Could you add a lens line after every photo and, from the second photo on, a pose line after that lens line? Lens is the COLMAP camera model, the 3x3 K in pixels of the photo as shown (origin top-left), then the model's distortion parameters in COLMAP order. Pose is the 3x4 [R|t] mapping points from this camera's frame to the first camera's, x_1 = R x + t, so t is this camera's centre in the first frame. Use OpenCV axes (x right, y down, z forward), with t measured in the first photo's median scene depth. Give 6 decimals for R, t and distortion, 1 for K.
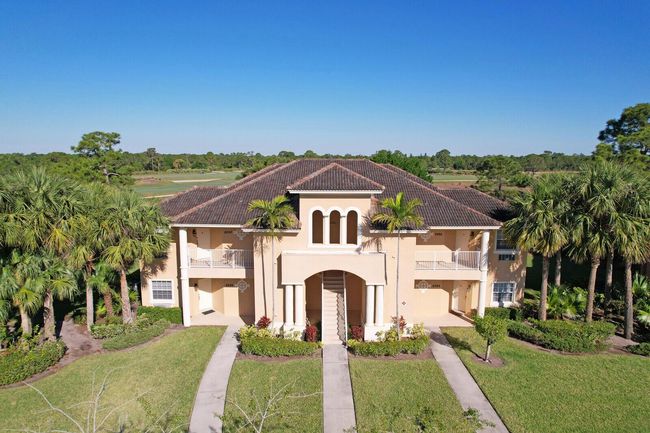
lens RADIAL K [[416.3, 0, 325.0], [0, 416.3, 216.5], [0, 0, 1]] dist [-0.071034, 0.051680]
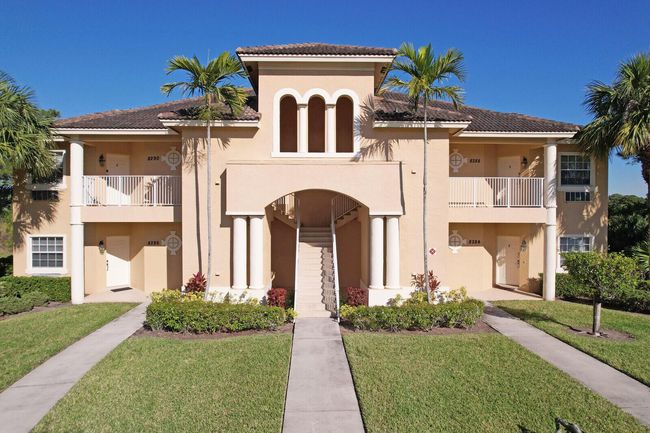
lens RADIAL K [[416.3, 0, 325.0], [0, 416.3, 216.5], [0, 0, 1]] dist [-0.071034, 0.051680]
pose [[0.999578, -0.005329, 0.028554, 0.018172], [0.008731, 0.992692, -0.120361, 0.233295], [-0.027704, 0.120560, 0.992319, 0.408463]]
